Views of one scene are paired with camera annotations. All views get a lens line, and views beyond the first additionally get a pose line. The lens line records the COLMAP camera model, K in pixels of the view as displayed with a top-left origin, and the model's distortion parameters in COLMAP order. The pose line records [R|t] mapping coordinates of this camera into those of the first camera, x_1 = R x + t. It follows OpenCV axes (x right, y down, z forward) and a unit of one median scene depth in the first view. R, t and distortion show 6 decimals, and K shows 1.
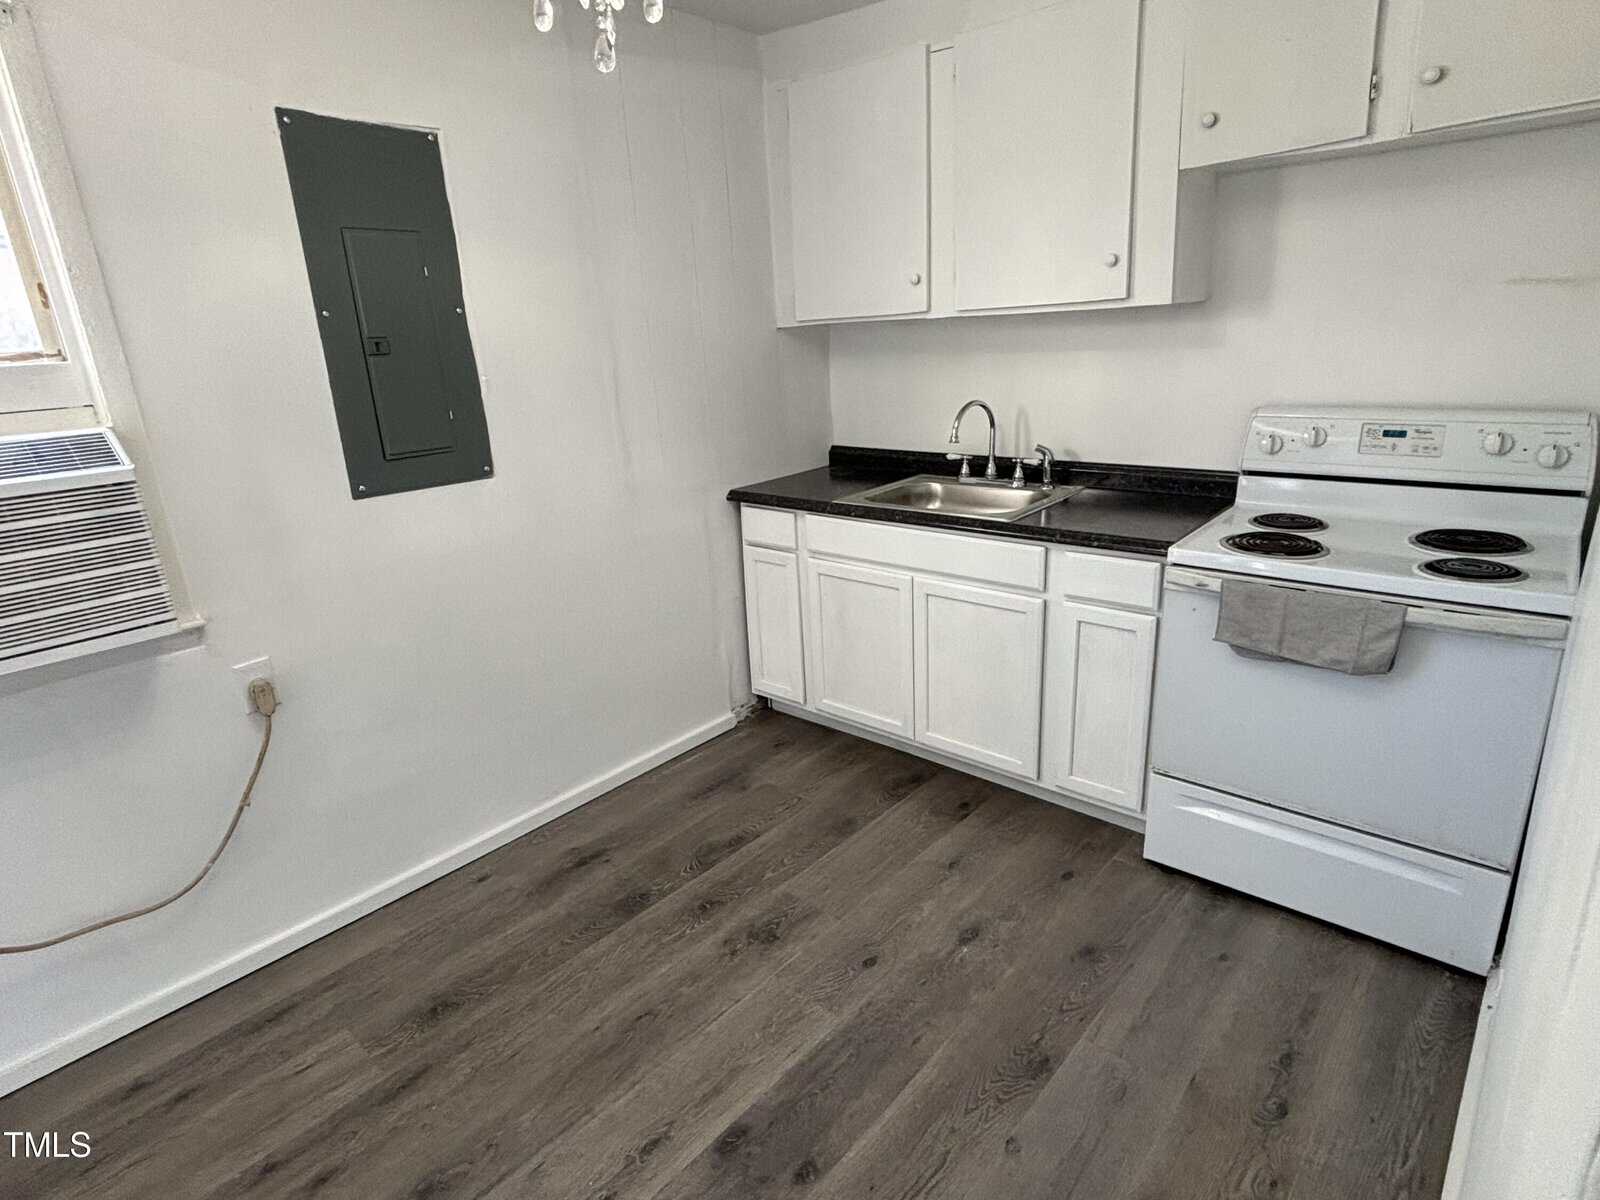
lens RADIAL K [[862.3, 0, 802.1], [0, 862.3, 593.1], [0, 0, 1]] dist [0.007888, -0.002498]
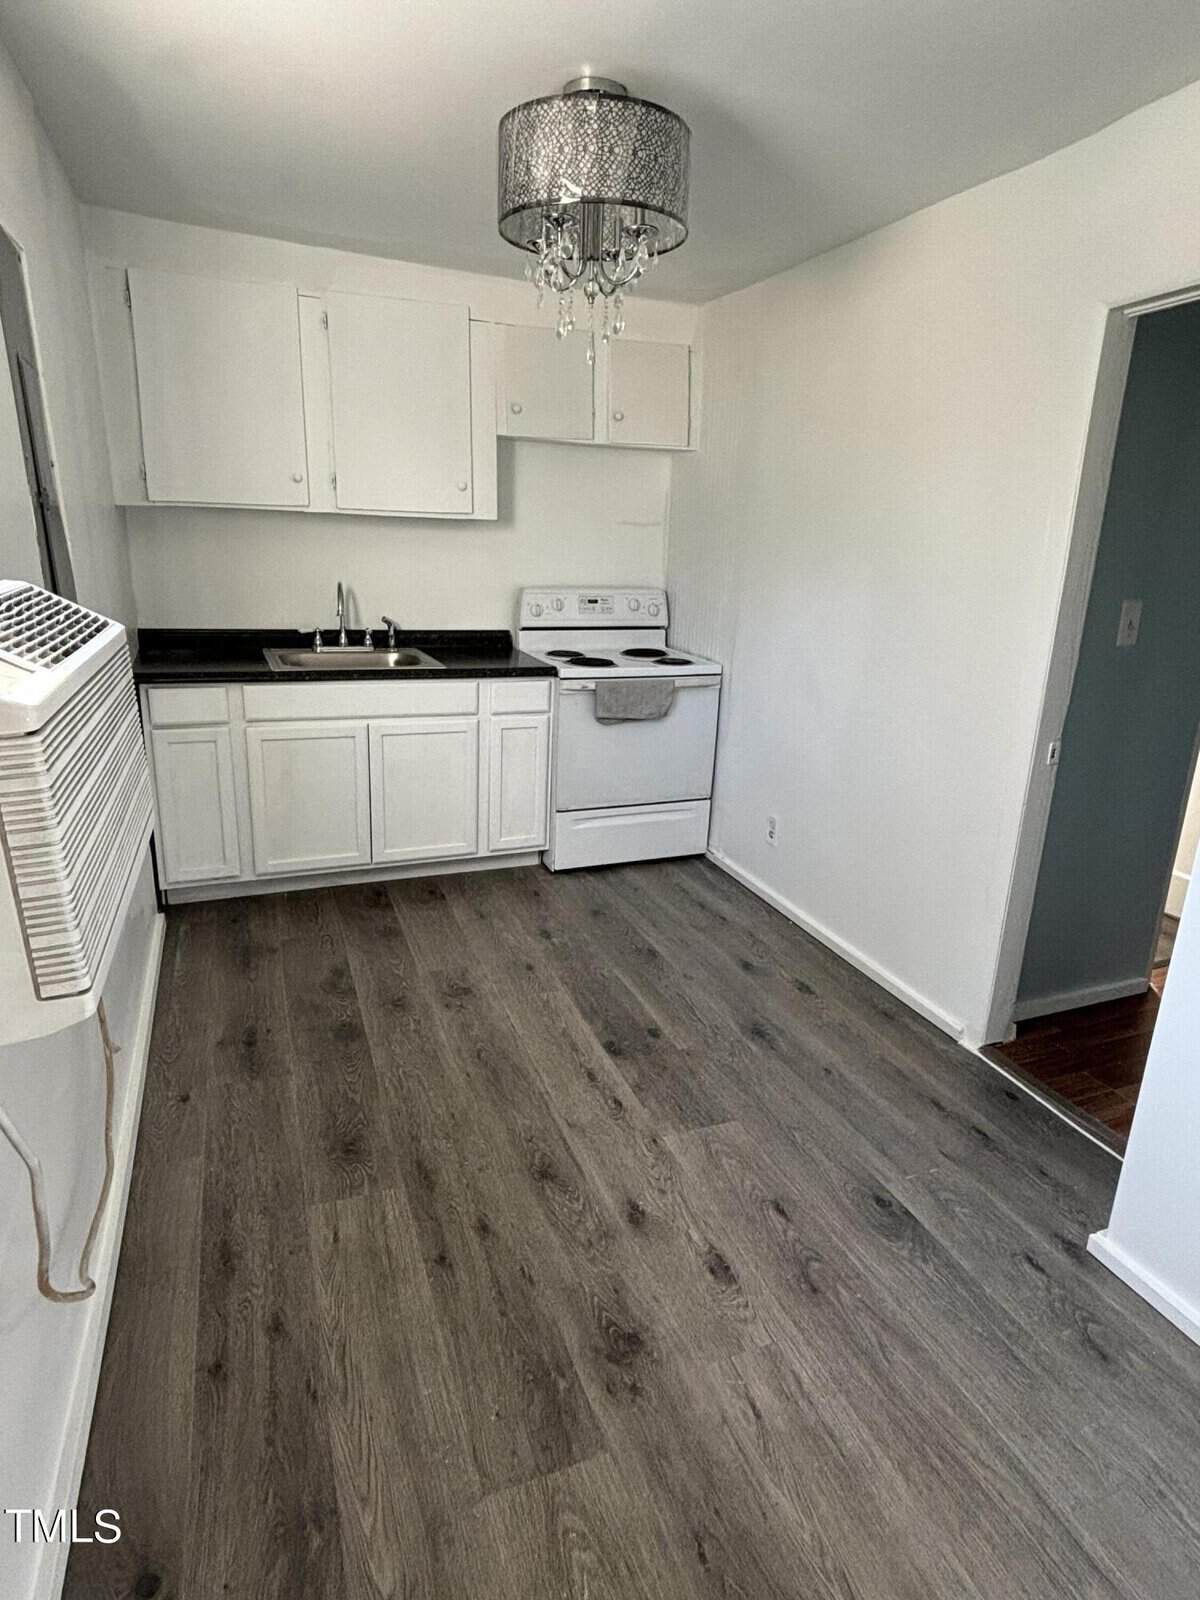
lens RADIAL K [[862.3, 0, 603.6], [0, 862.3, 801.2], [0, 0, 1]] dist [0.007888, -0.002498]
pose [[0.440716, -0.199030, 0.875304, -0.986237], [0.208474, 0.971142, 0.115856, 0.019660], [-0.873103, 0.131418, 0.469490, 0.176441]]
